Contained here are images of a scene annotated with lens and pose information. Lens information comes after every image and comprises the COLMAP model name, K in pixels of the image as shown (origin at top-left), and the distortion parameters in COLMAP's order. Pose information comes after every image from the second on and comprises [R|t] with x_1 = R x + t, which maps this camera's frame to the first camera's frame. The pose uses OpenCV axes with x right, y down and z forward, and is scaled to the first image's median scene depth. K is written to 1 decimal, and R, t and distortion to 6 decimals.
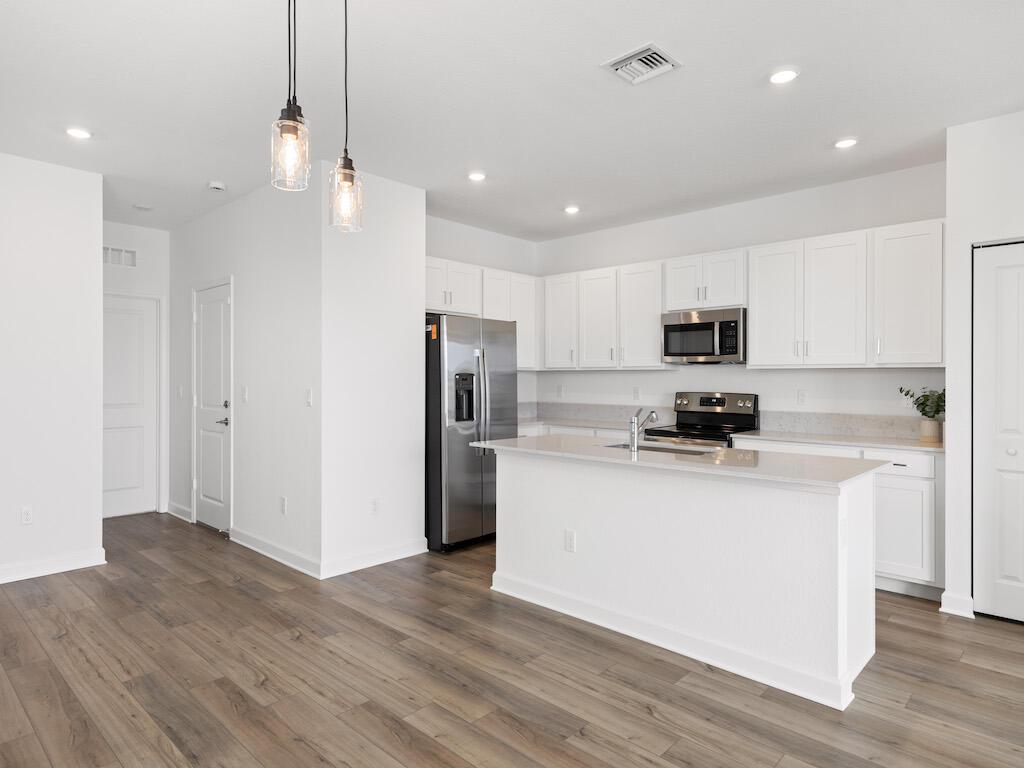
lens RADIAL K [[604.4, 0, 507.3], [0, 604.4, 380.1], [0, 0, 1]] dist [0.004357, 0.000345]
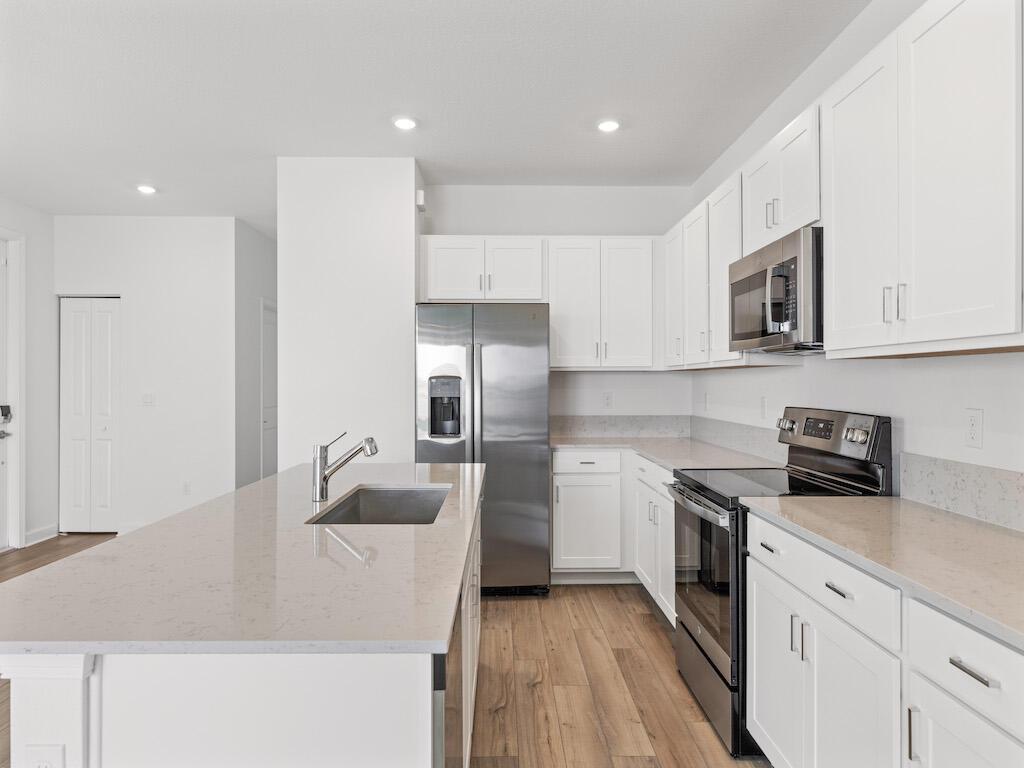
lens RADIAL K [[615.1, 0, 507.7], [0, 615.1, 379.5], [0, 0, 1]] dist [0.017770, -0.000620]
pose [[0.693533, -0.006398, -0.720396, 0.604304], [0.001143, 0.999969, -0.007780, 0.000080], [0.720424, 0.004573, 0.693519, 0.532995]]
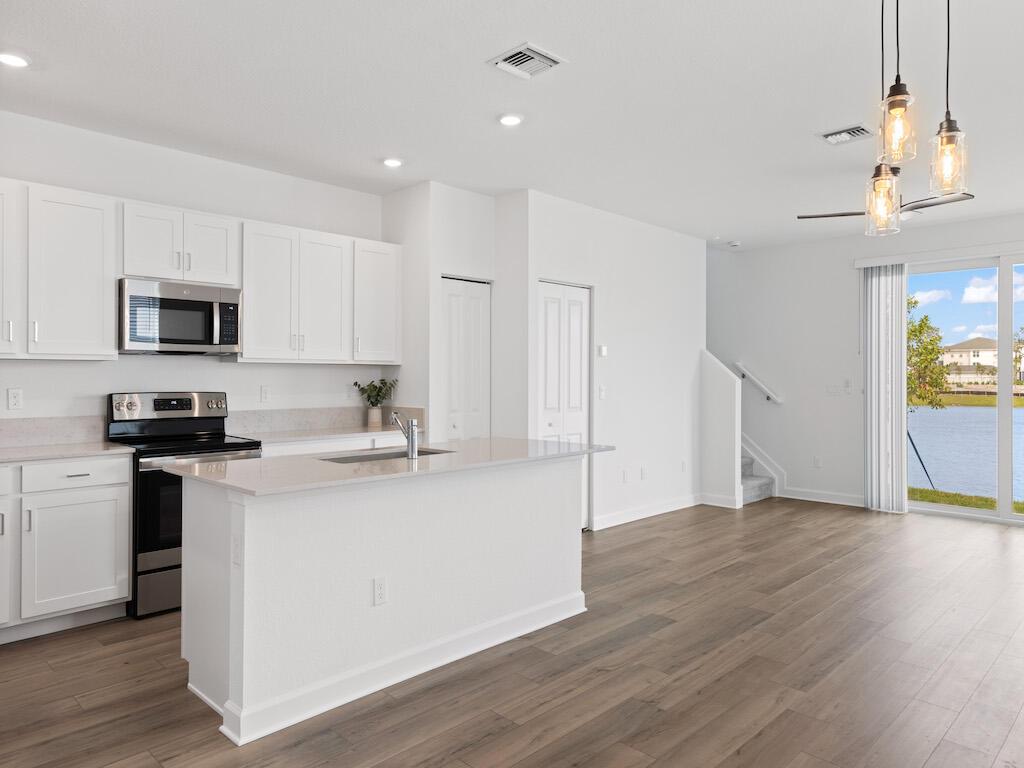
lens RADIAL K [[675.6, 0, 510.4], [0, 675.6, 371.6], [0, 0, 1]] dist [0.006641, 0.000714]
pose [[0.026099, 0.002157, 0.999657, -0.571820], [0.000559, 0.999997, -0.002173, -0.003342], [-0.999659, 0.000615, 0.026098, 0.634944]]
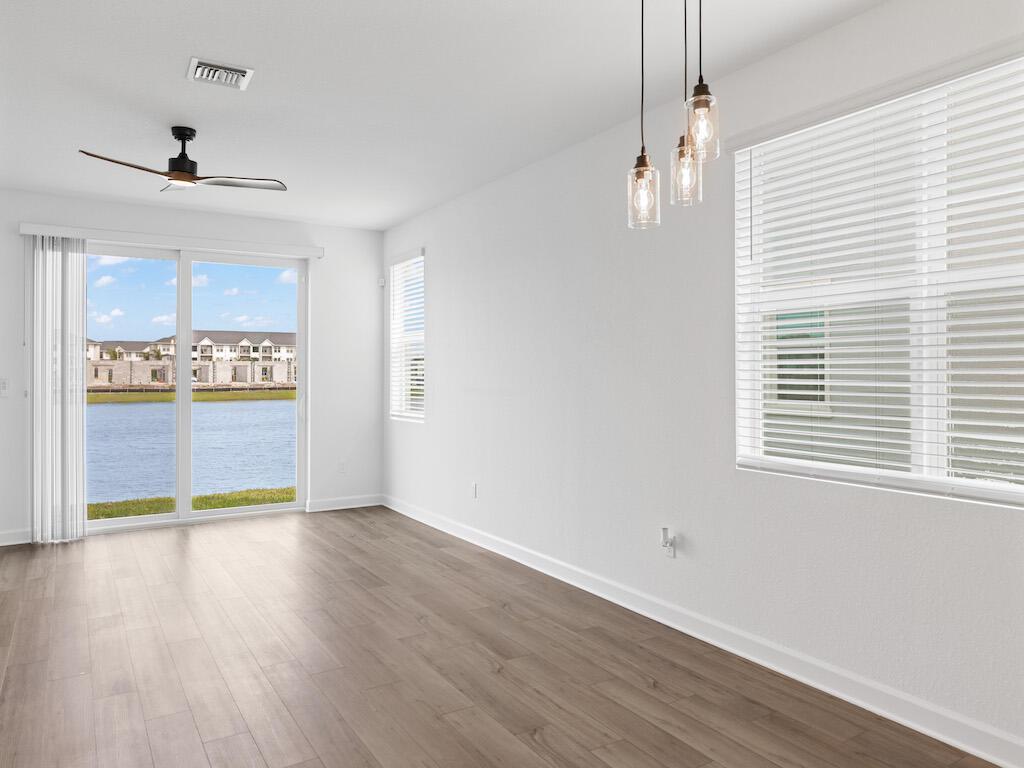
lens RADIAL K [[708.7, 0, 508.1], [0, 708.7, 370.9], [0, 0, 1]] dist [-0.002473, -0.001475]
pose [[-0.965121, -0.001276, 0.261800, -0.140414], [-0.000708, 0.999997, 0.002262, -0.004845], [-0.261802, 0.001997, -0.965119, 0.865178]]
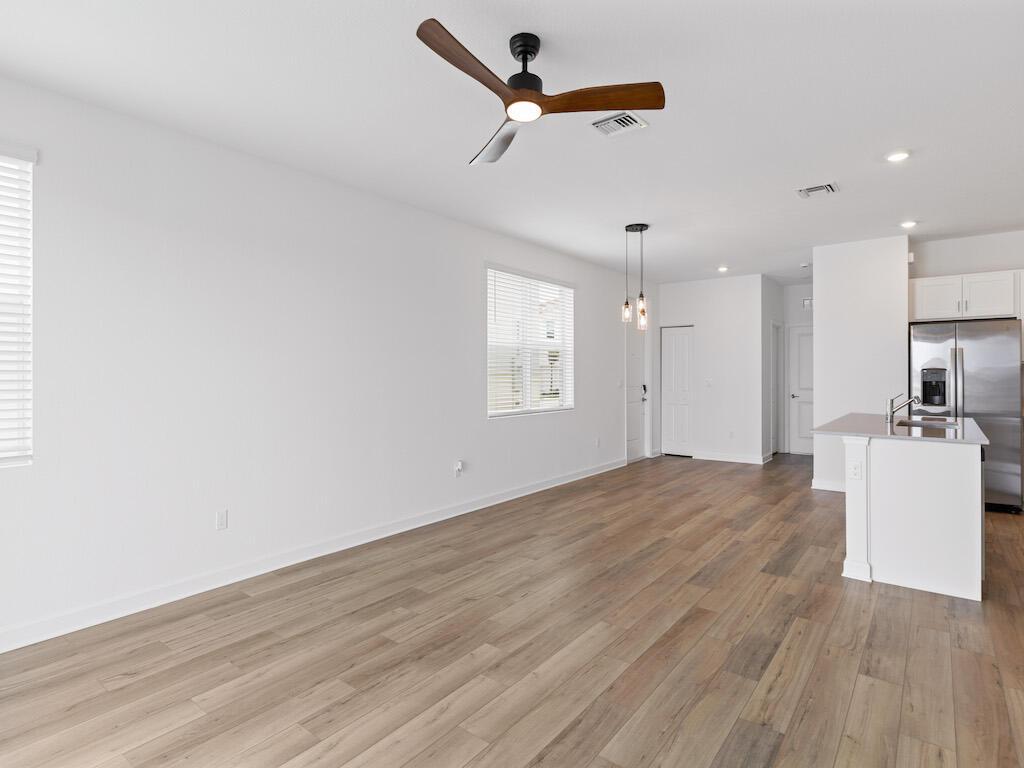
lens RADIAL K [[546.6, 0, 505.5], [0, 546.6, 375.2], [0, 0, 1]] dist [0.002865, -0.000361]
pose [[0.085657, -0.002230, -0.996322, 1.084178], [0.001304, 0.999997, -0.002126, 0.005478], [0.996324, -0.001118, 0.085660, -0.013766]]
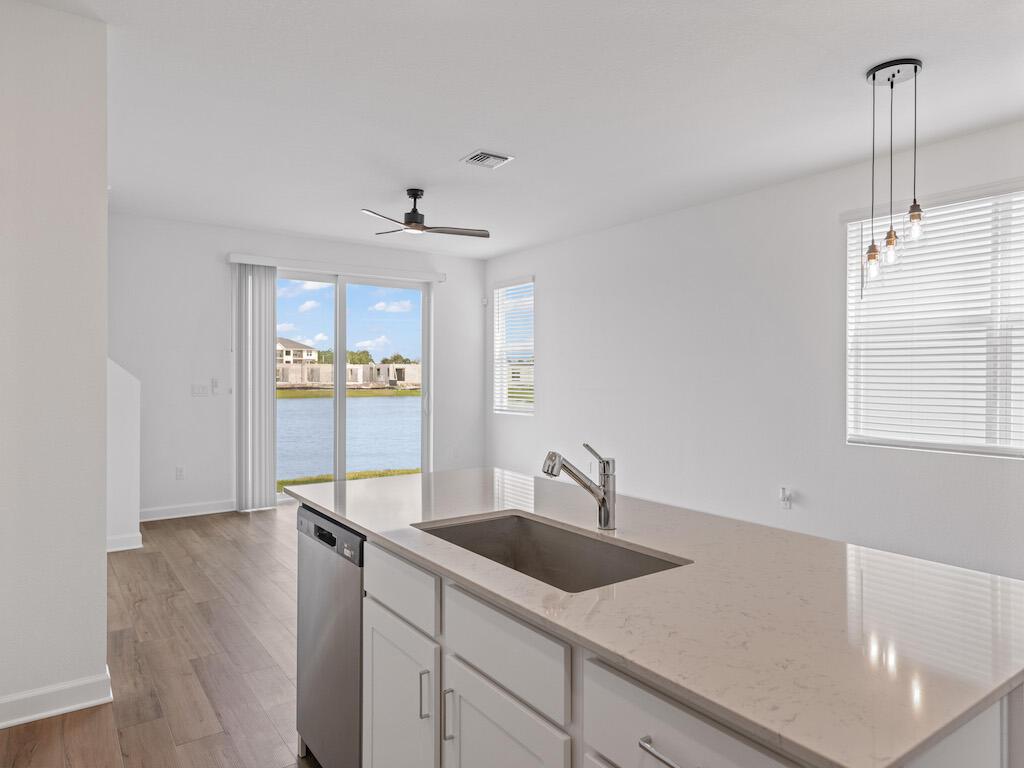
lens RADIAL K [[643.2, 0, 512.0], [0, 643.2, 384.0], [0, 0, 1]] dist [-0.001415, -0.000746]
pose [[-0.979245, -0.009029, 0.202479, 0.134540], [-0.005258, 0.999803, 0.019157, -0.007394], [-0.202612, 0.017695, -0.979099, 1.149920]]
